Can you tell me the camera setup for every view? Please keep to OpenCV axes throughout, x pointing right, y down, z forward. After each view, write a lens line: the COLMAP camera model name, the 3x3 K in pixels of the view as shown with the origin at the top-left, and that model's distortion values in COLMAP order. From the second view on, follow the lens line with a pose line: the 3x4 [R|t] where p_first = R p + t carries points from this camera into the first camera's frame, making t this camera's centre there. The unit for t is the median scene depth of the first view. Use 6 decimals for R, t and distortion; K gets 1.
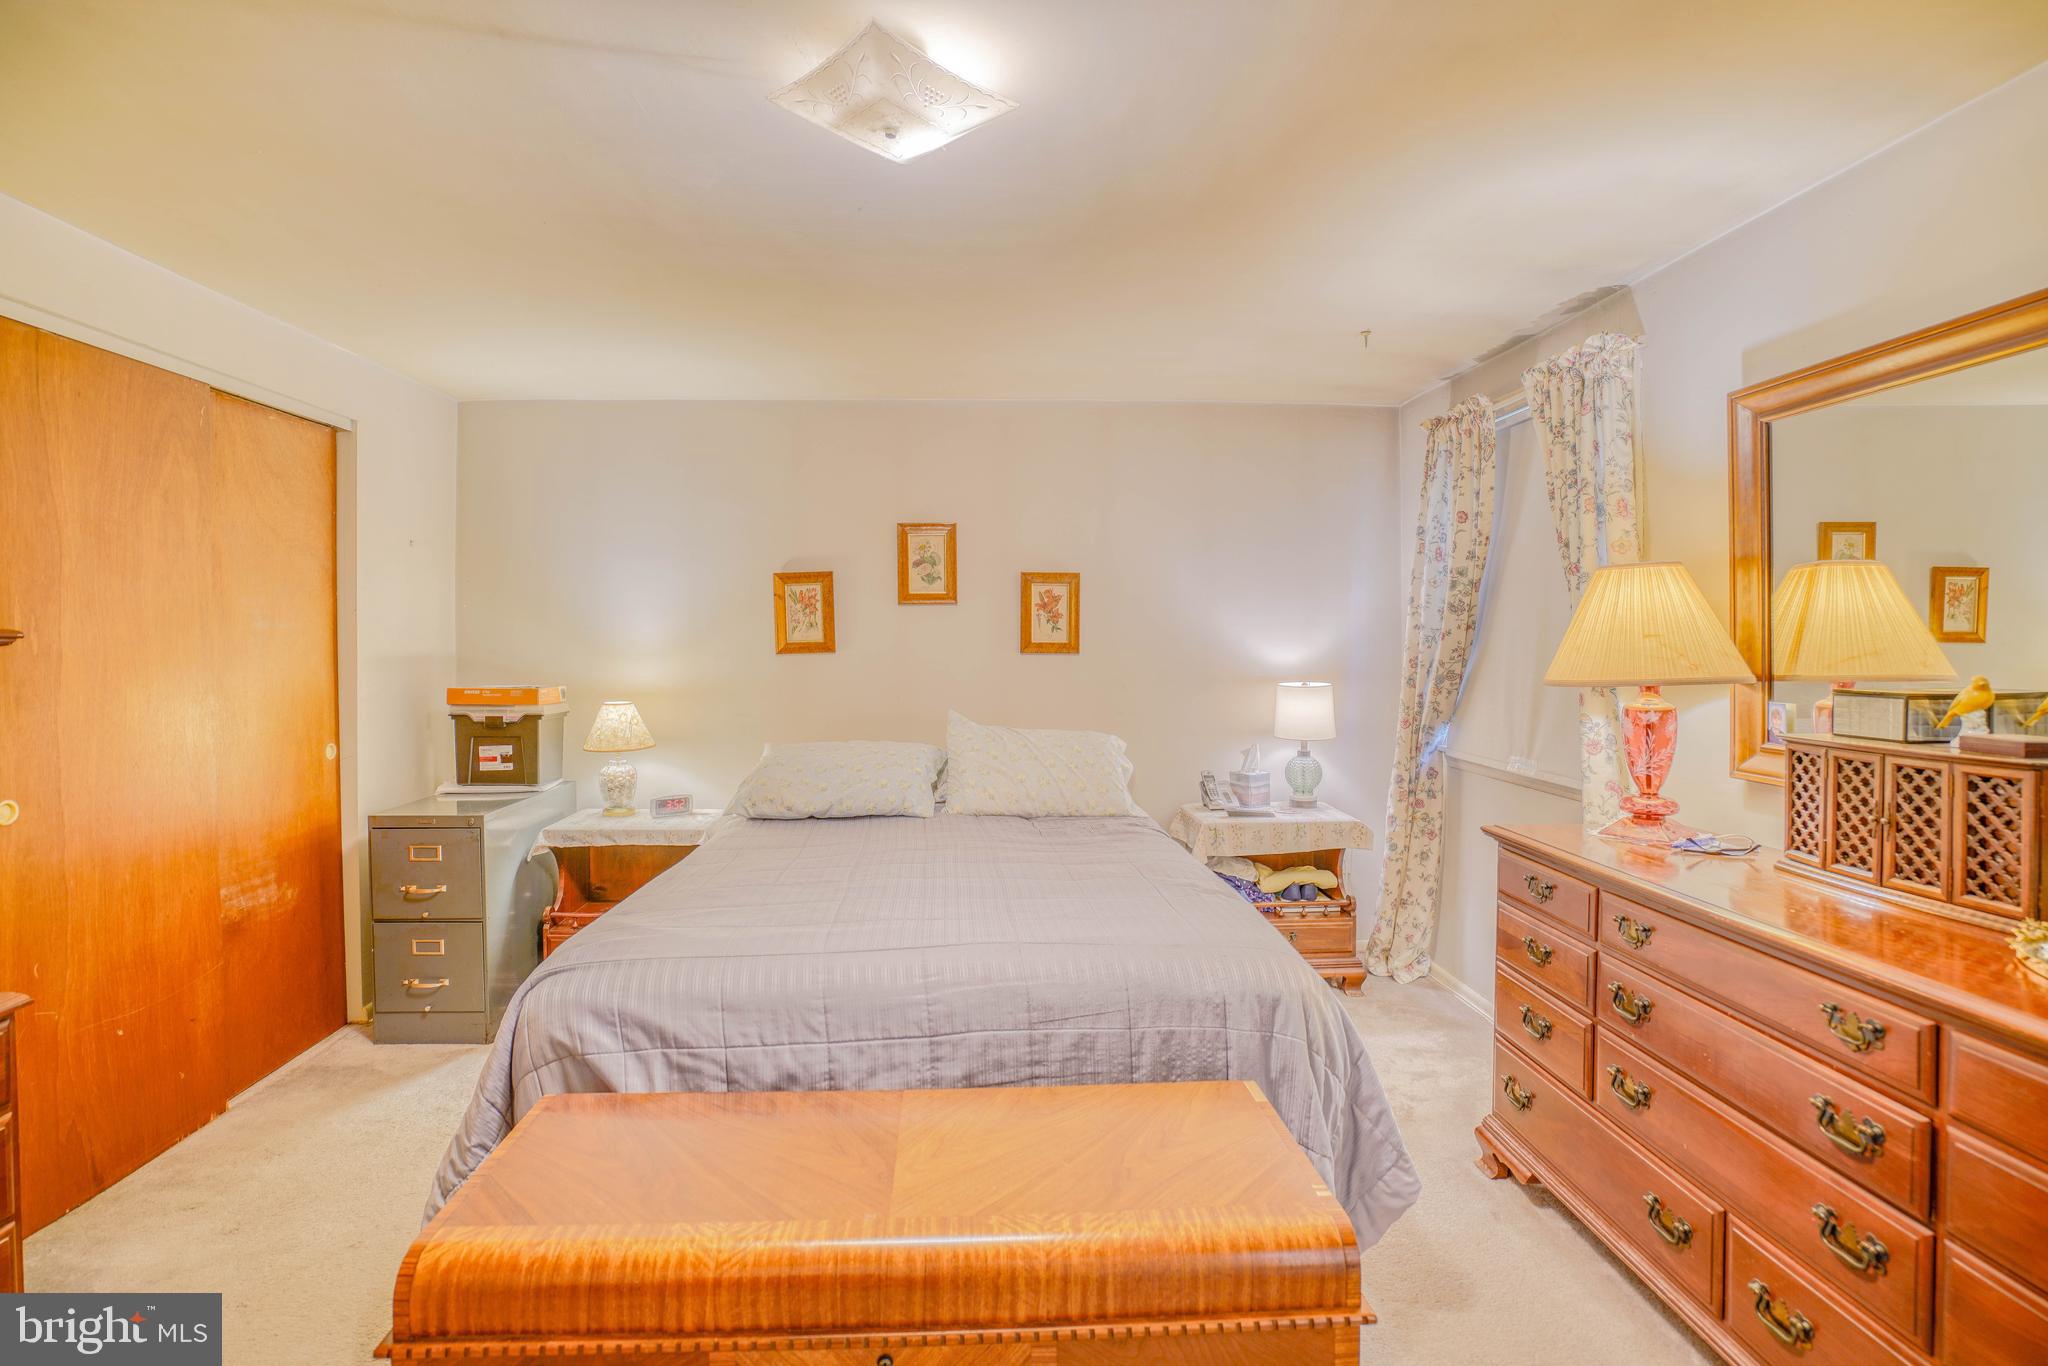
lens RADIAL K [[957.8, 0, 1023.1], [0, 957.8, 648.3], [0, 0, 1]] dist [-0.040026, 0.025589]
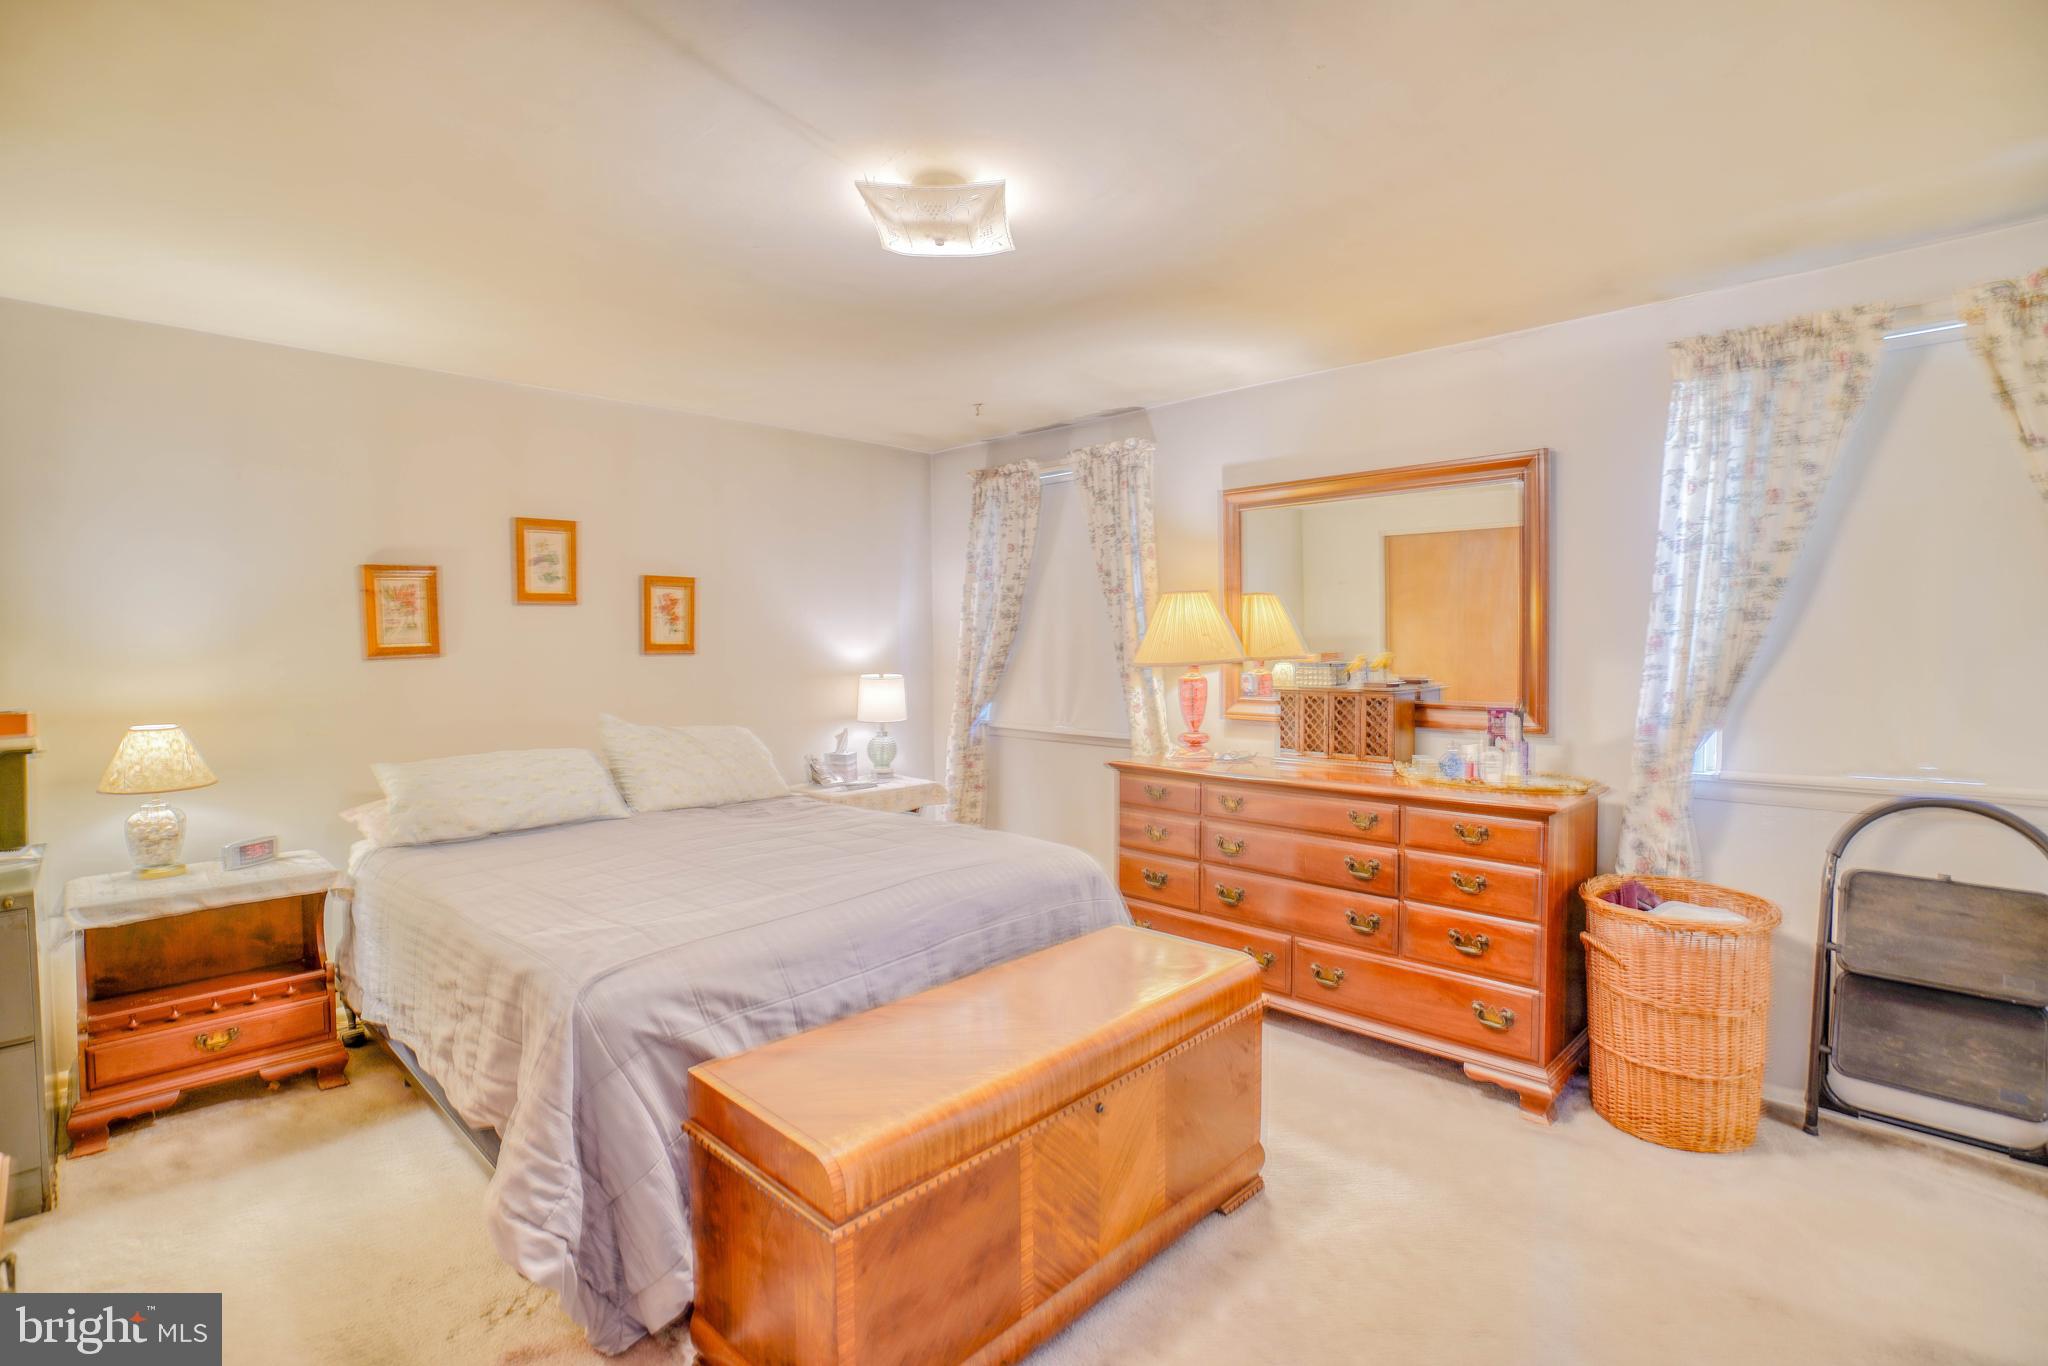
lens RADIAL K [[948.2, 0, 1024.0], [0, 948.2, 683.0], [0, 0, 1]] dist [-0.057874, 0.024236]
pose [[0.730846, -0.034954, 0.681647, -0.452665], [0.013466, 0.999232, 0.036801, 0.004628], [-0.682410, -0.017717, 0.730755, -0.001785]]
